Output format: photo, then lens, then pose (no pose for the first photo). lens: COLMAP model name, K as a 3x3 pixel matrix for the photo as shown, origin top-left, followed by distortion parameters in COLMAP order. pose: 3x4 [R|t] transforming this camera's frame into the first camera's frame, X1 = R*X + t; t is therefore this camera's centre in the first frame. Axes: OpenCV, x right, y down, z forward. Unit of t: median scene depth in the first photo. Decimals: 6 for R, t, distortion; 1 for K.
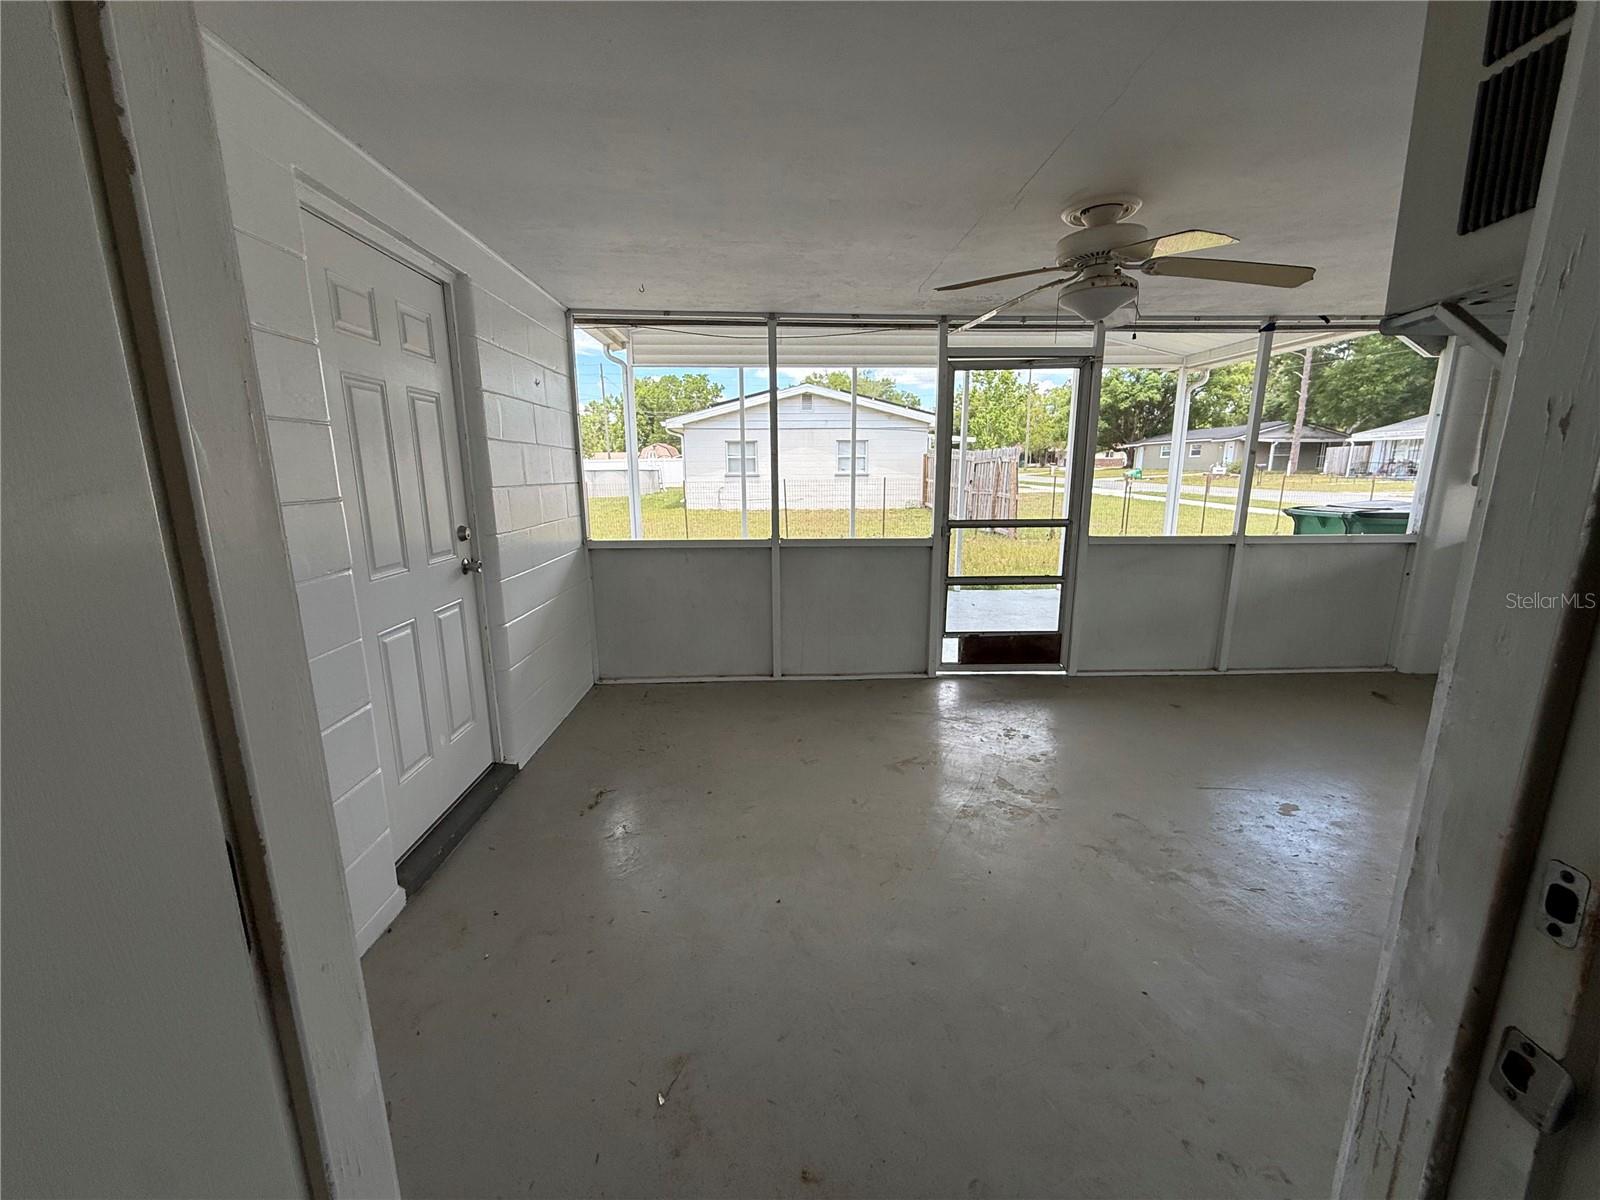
lens RADIAL K [[628.5, 0, 798.5], [0, 628.5, 604.2], [0, 0, 1]] dist [0.000190, -0.000267]
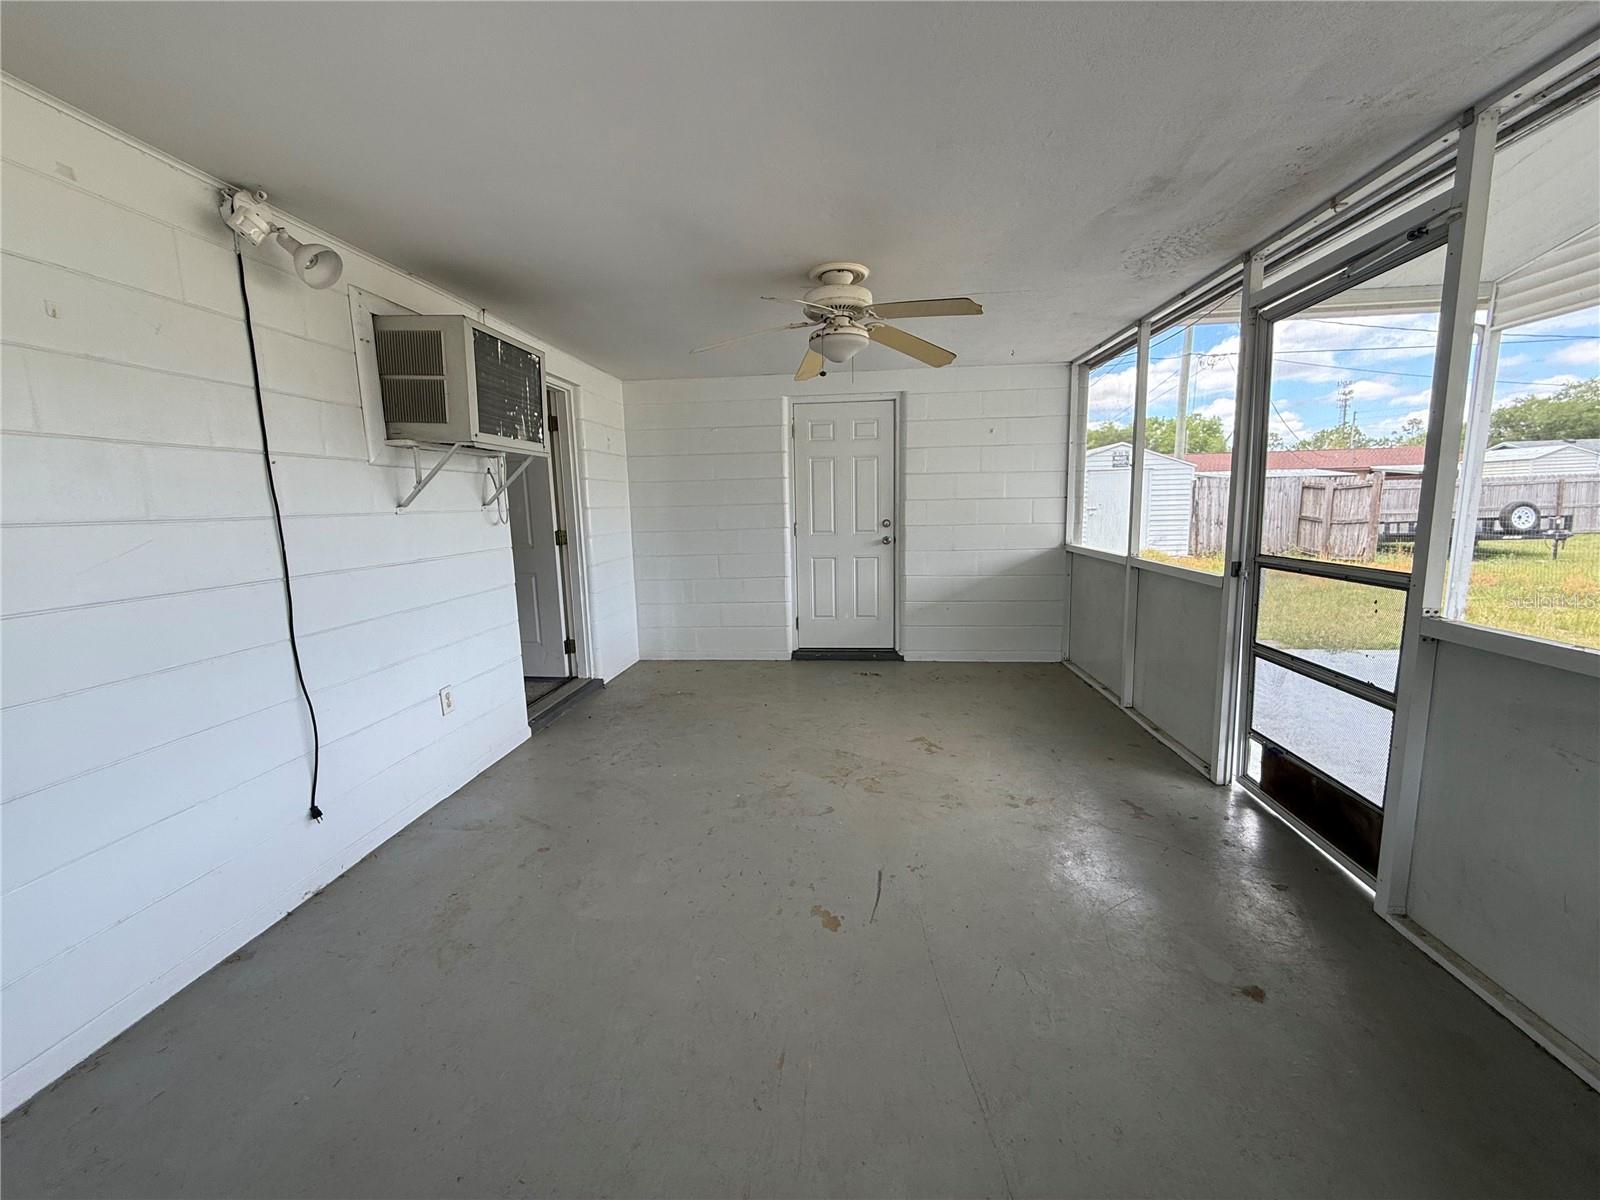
lens RADIAL K [[628.5, 0, 798.5], [0, 628.5, 604.2], [0, 0, 1]] dist [0.000190, -0.000267]
pose [[-0.122643, 0.166266, -0.978424, 1.099329], [-0.180486, 0.965690, 0.186726, -0.139336], [0.975901, 0.199493, -0.088427, 0.711269]]
